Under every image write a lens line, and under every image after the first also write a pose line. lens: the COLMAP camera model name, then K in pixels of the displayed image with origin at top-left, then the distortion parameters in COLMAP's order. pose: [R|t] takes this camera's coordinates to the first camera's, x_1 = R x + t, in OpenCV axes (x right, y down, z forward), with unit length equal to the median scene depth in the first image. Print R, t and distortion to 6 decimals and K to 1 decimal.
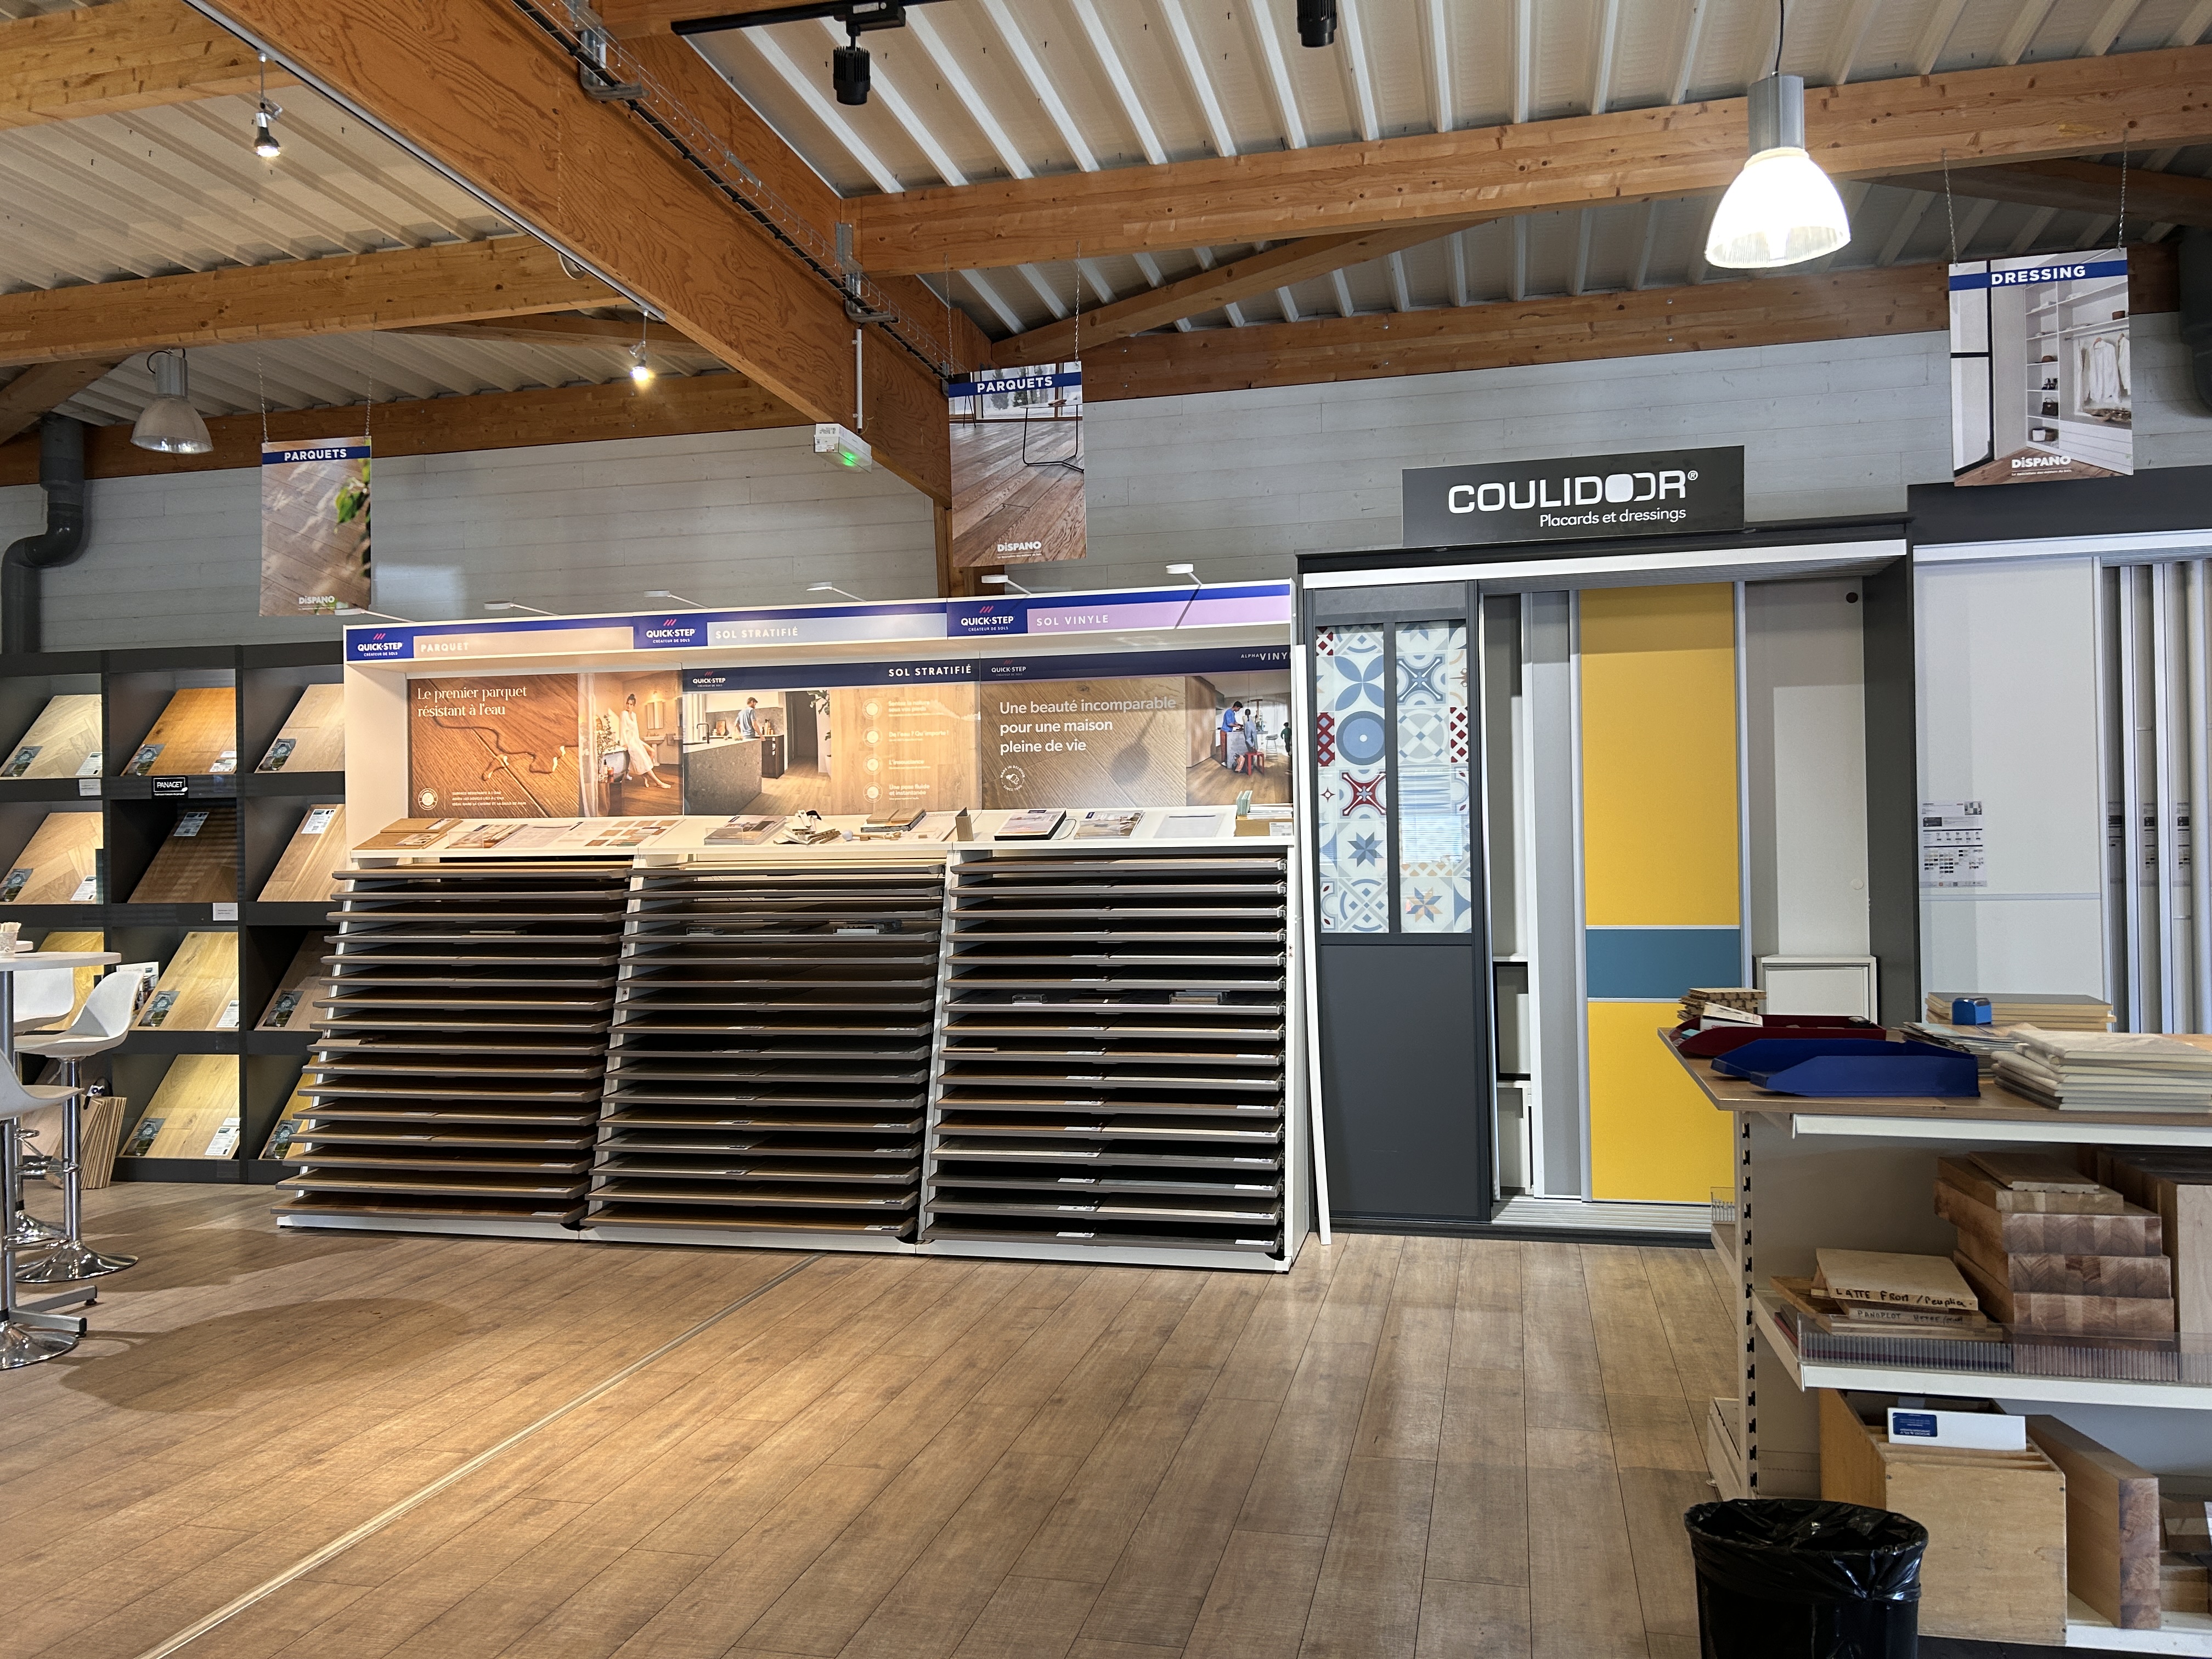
lens RADIAL K [[1607.2, 0, 1106.0], [0, 1607.2, 829.5], [0, 0, 1]] dist [0.102351, -0.157207]
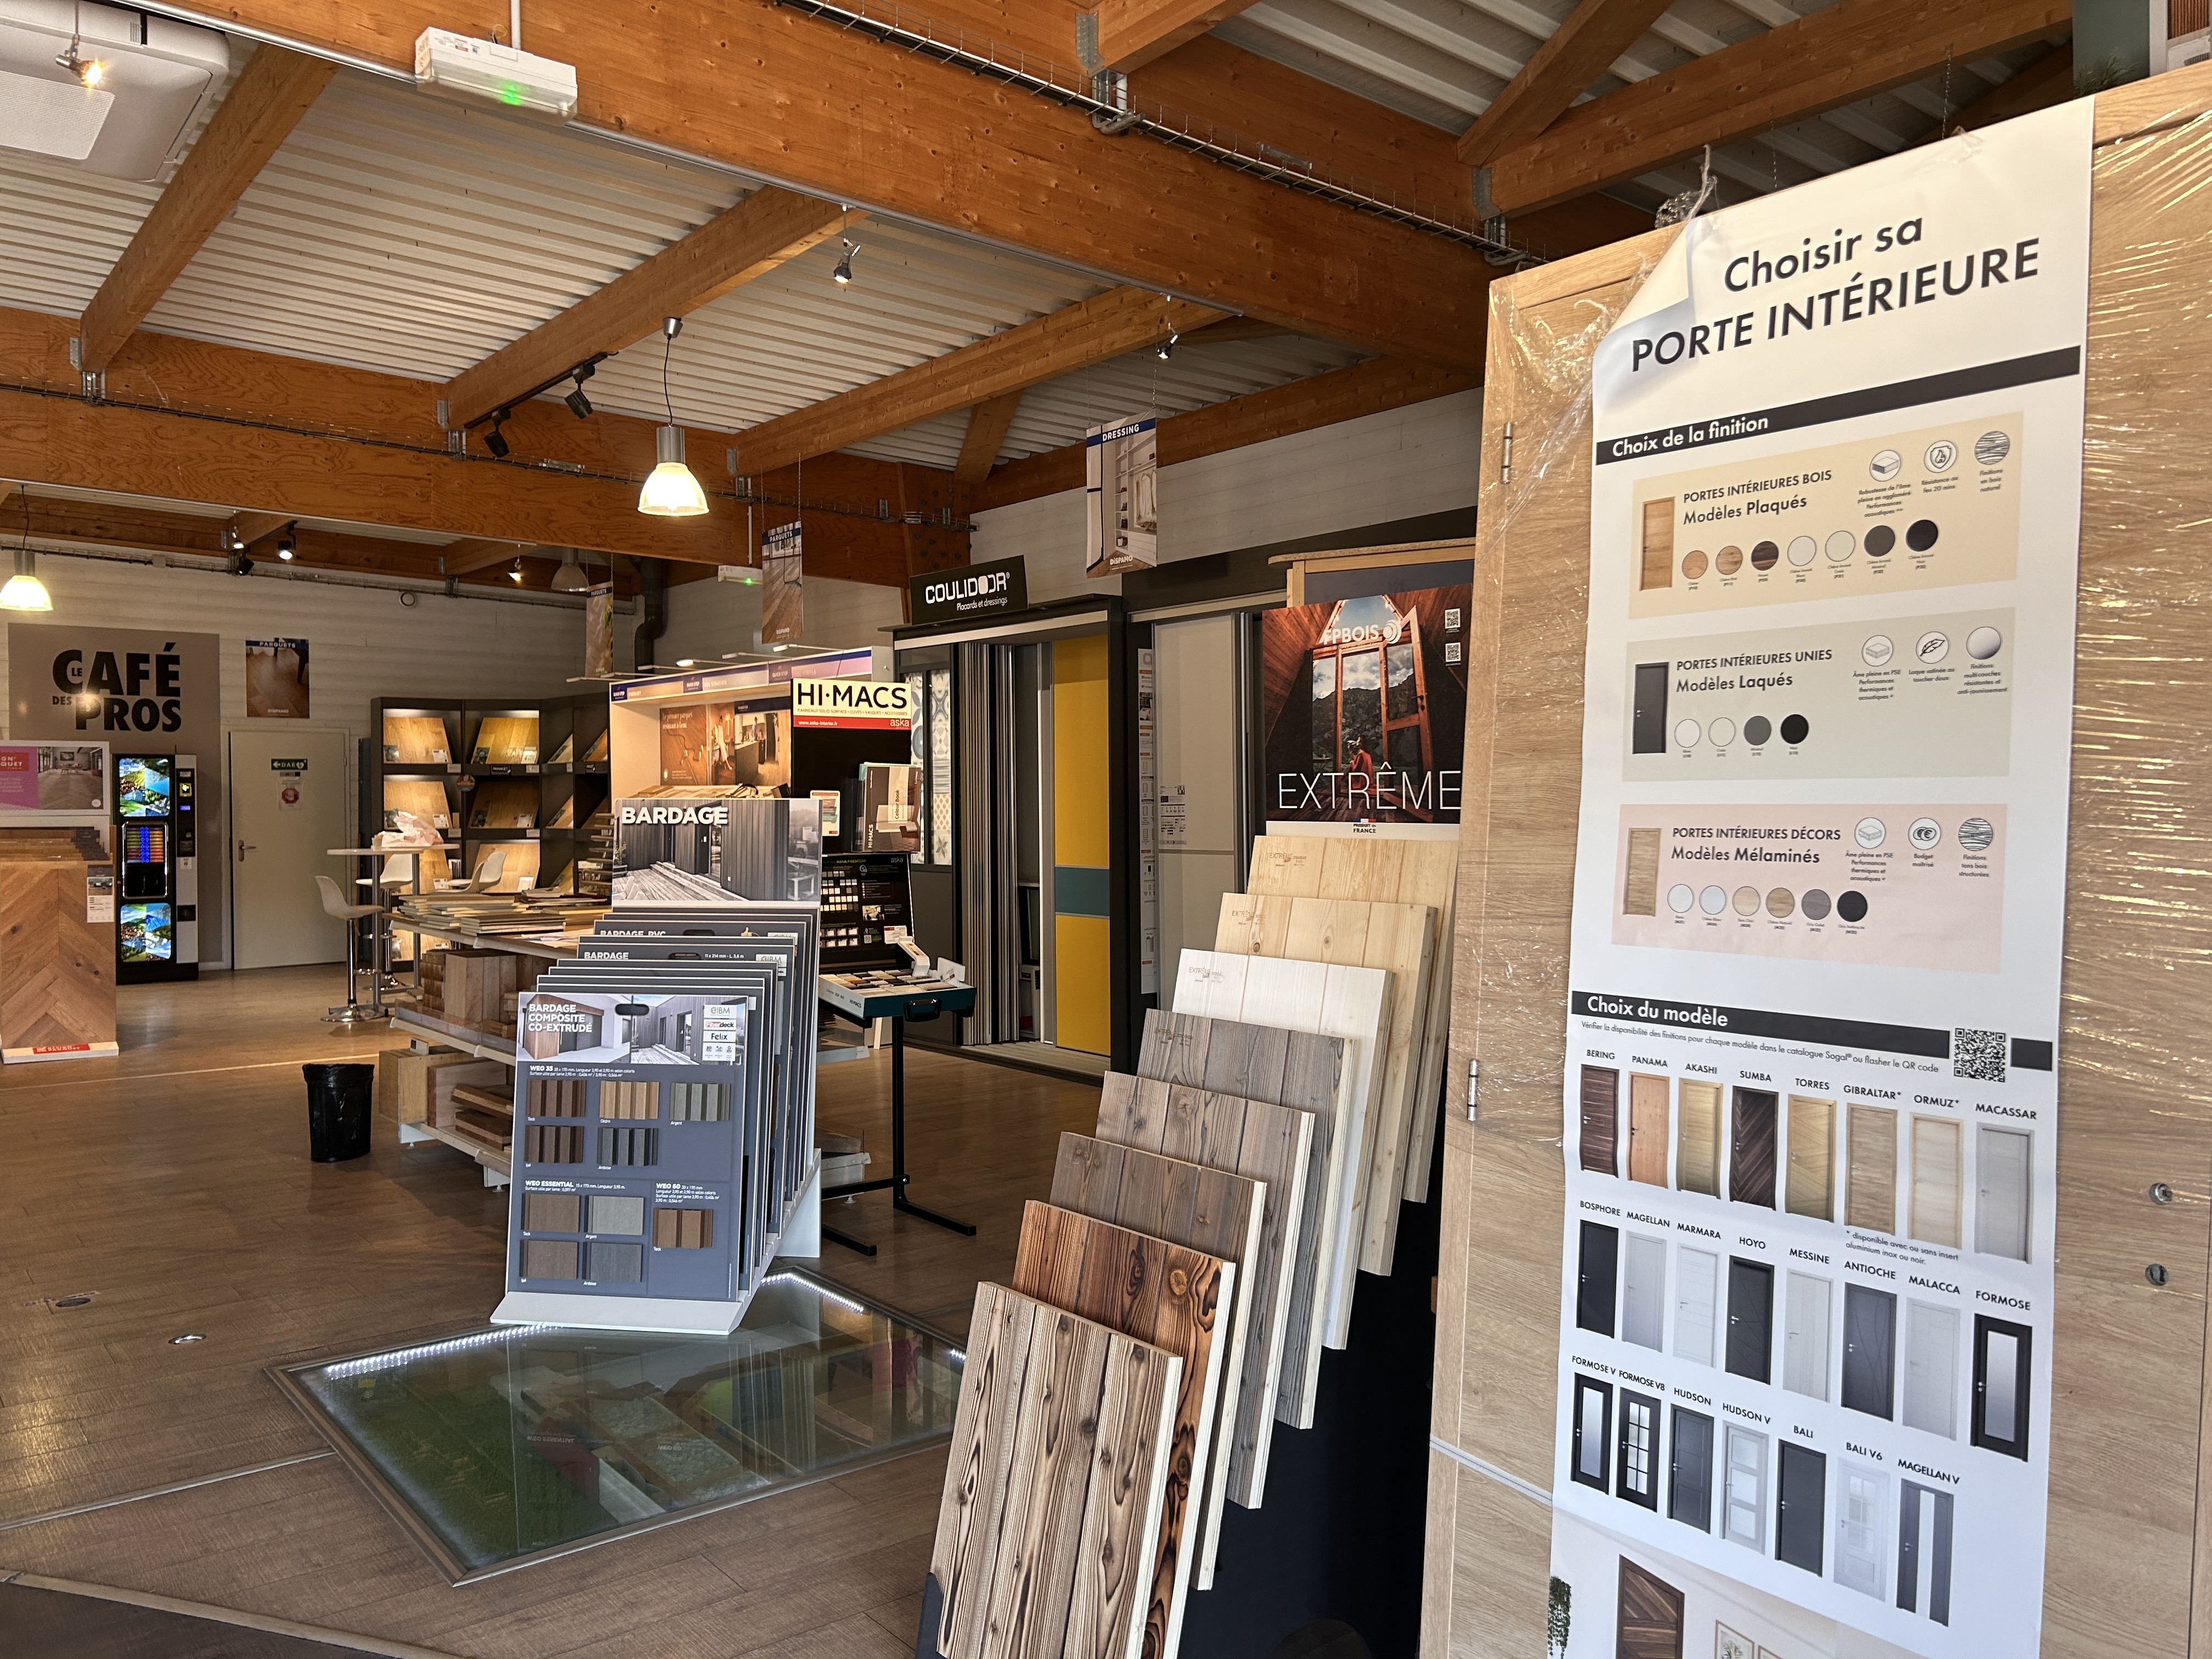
lens RADIAL K [[1607.2, 0, 1106.0], [0, 1607.2, 829.5], [0, 0, 1]] dist [0.102351, -0.157207]
pose [[0.797854, 0.021703, -0.602460, 1.283786], [0.001359, 0.999284, 0.037798, -0.030763], [0.602849, -0.030976, 0.797254, -0.168214]]
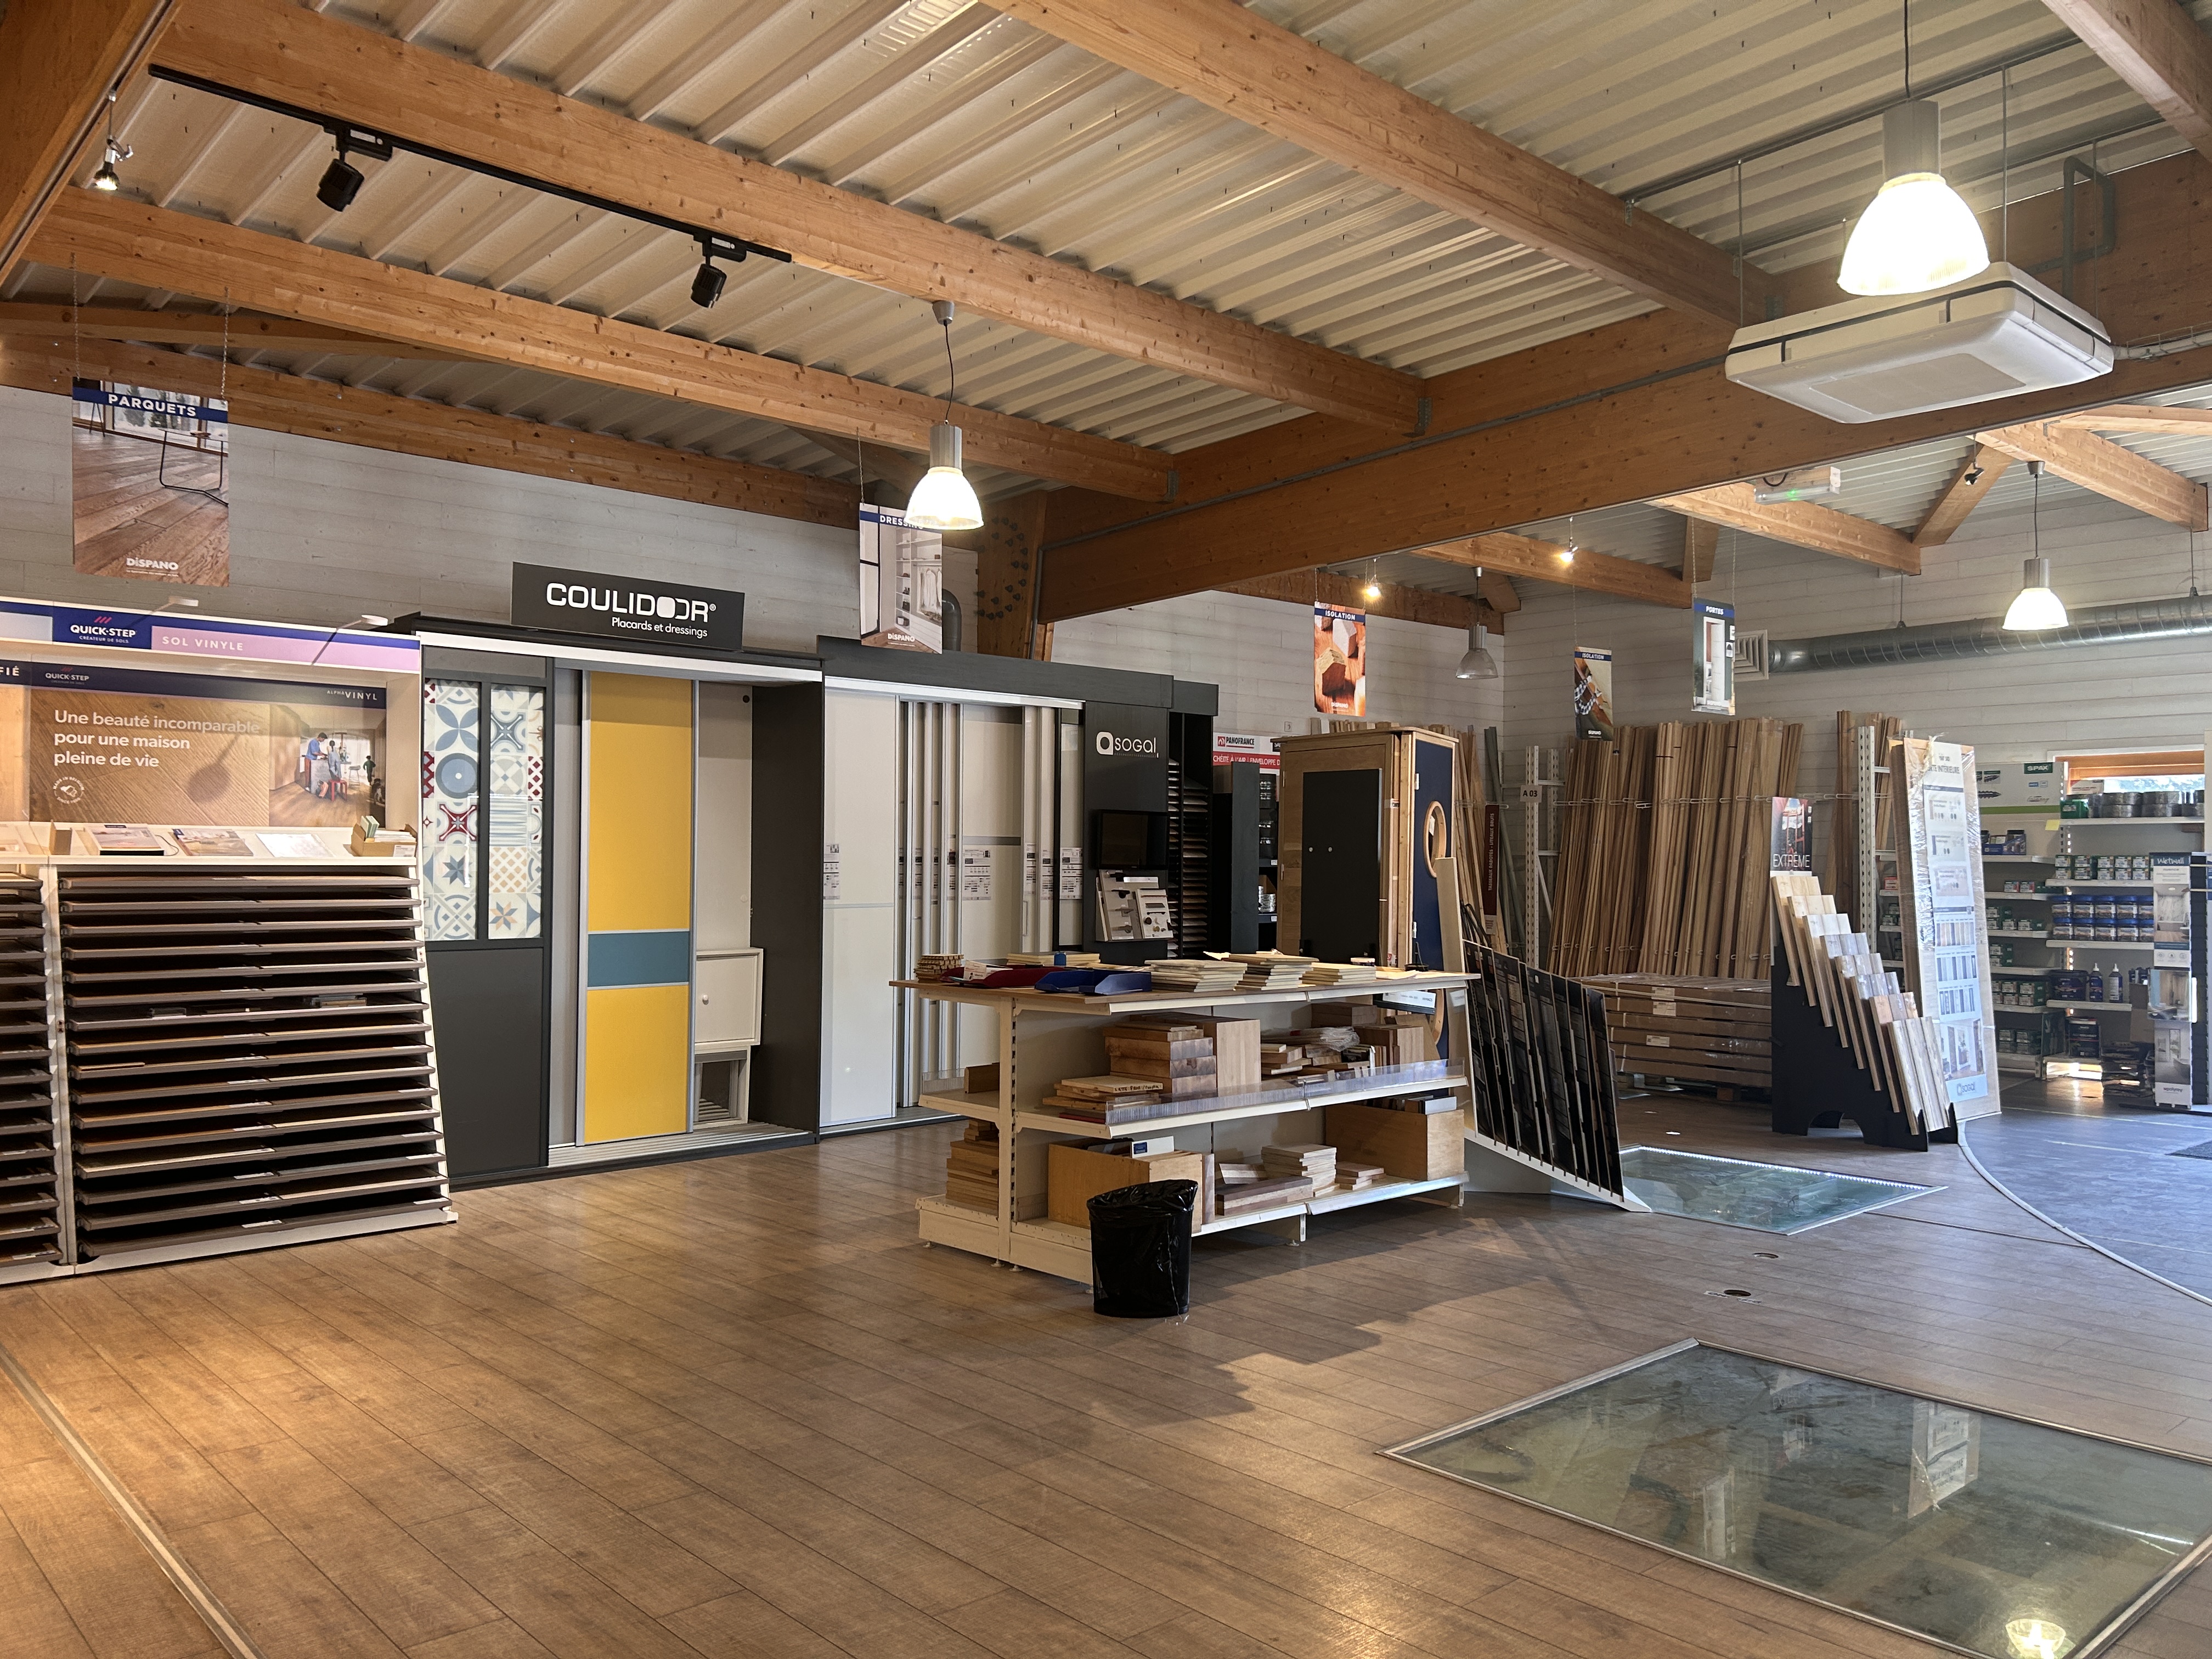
lens RADIAL K [[1586.6, 0, 1117.3], [0, 1586.6, 843.0], [0, 0, 1]] dist [-0.030208, 0.000085]
pose [[0.552886, 0.028371, 0.832774, -0.543610], [-0.022341, 0.999566, -0.019221, 0.004212], [-0.832957, -0.007978, 0.553280, -0.047409]]
